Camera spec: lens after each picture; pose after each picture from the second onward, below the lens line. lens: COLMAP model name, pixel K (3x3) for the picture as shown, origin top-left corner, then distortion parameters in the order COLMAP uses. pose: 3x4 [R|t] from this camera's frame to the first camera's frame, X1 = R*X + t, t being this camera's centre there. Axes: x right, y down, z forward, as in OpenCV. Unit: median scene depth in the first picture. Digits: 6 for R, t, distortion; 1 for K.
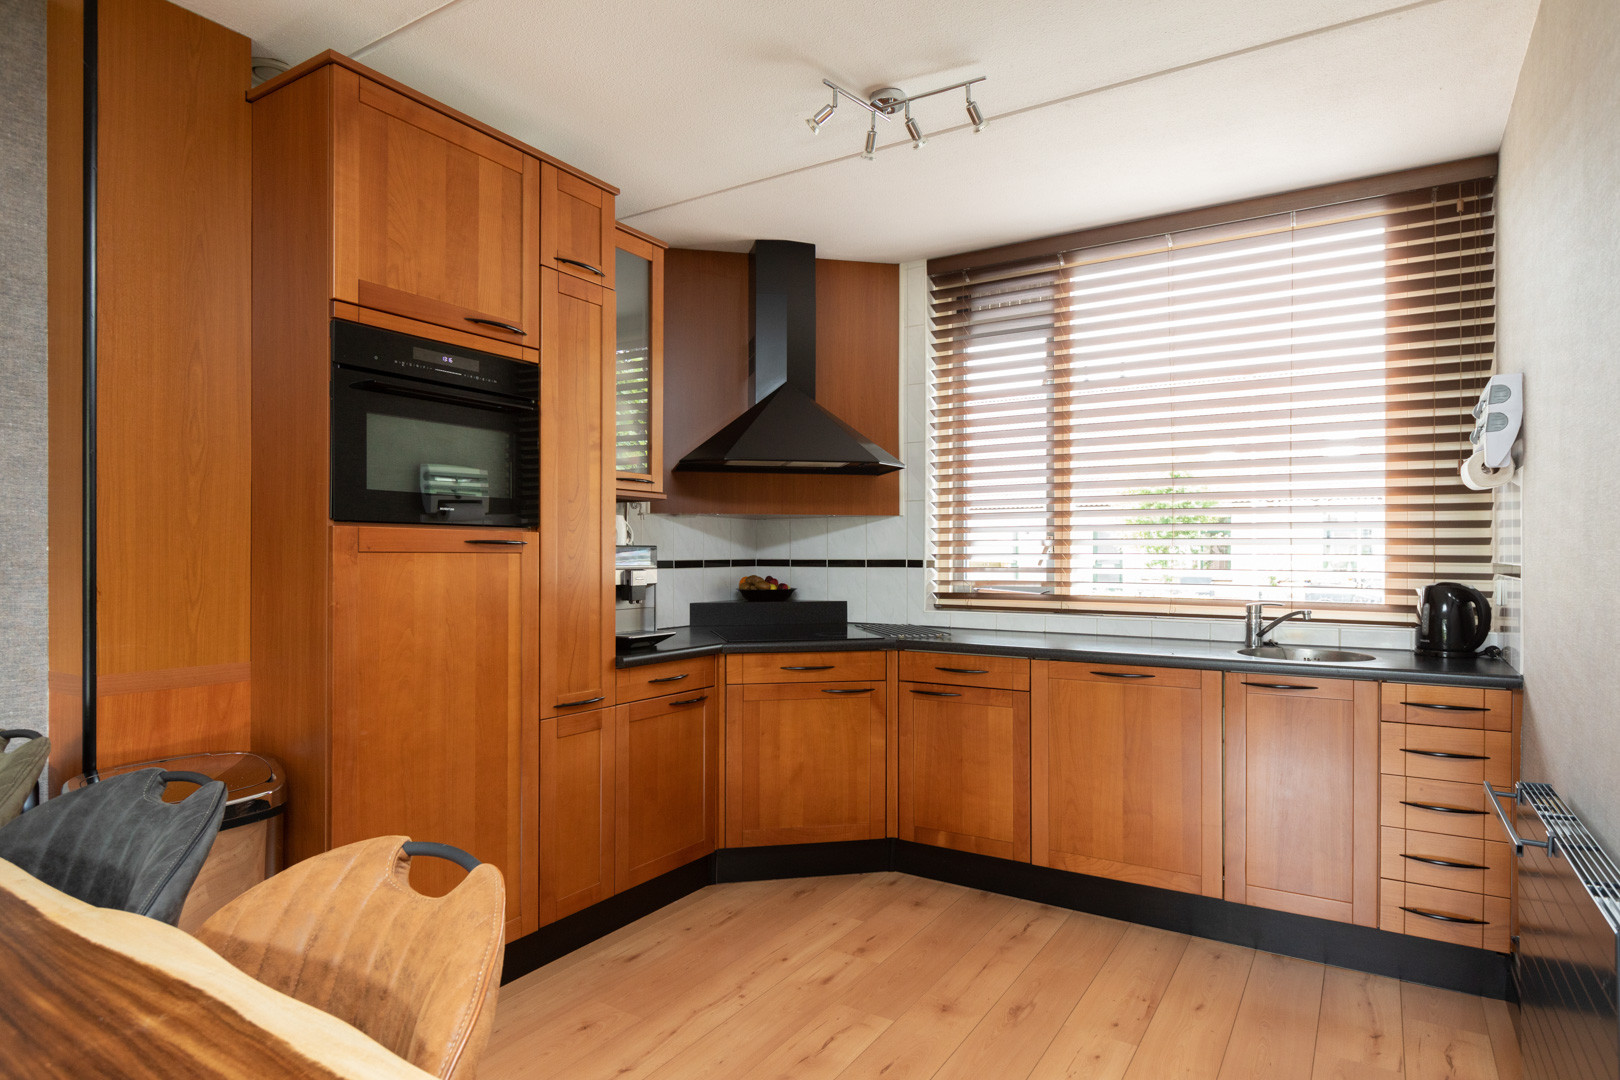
lens RADIAL K [[904.2, 0, 810.0], [0, 904.2, 540.0], [0, 0, 1]] dist [0.000315, -0.000045]
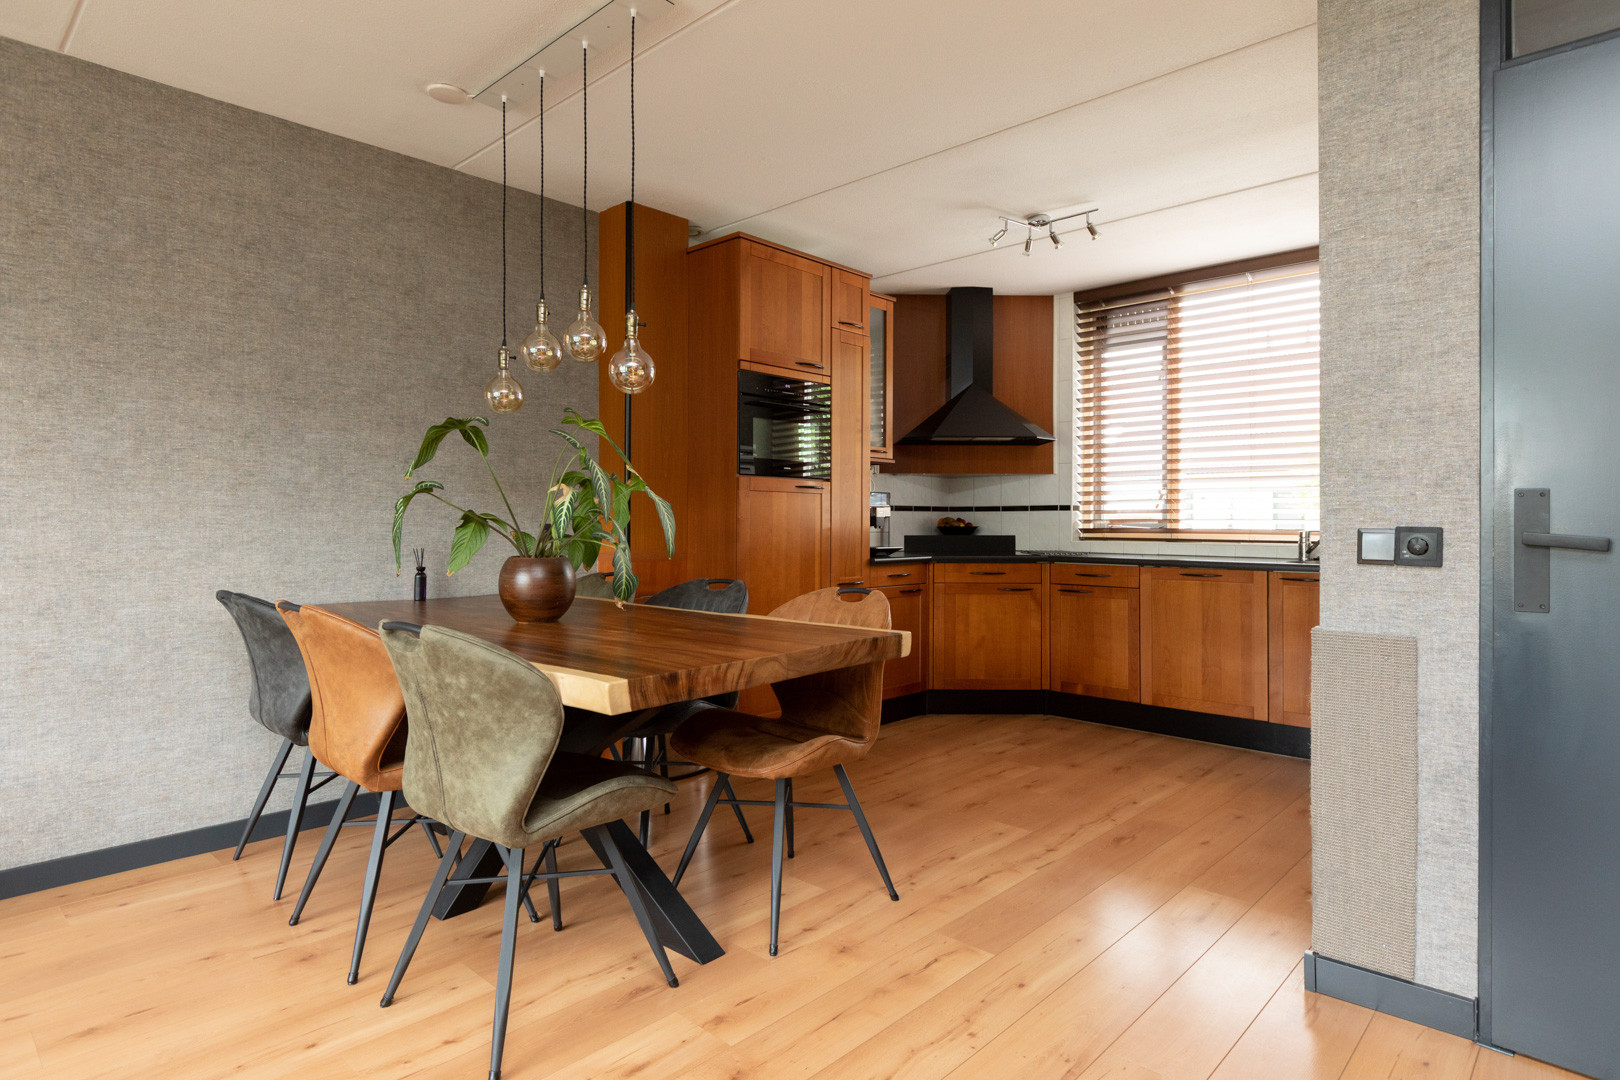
lens RADIAL K [[885.7, 0, 805.0], [0, 885.7, 511.5], [0, 0, 1]] dist [0.030044, -0.000136]
pose [[0.980091, 0.000980, -0.198548, -0.006775], [-0.000262, 0.999993, 0.003644, 0.028670], [0.198550, -0.003519, 0.980084, -0.465726]]
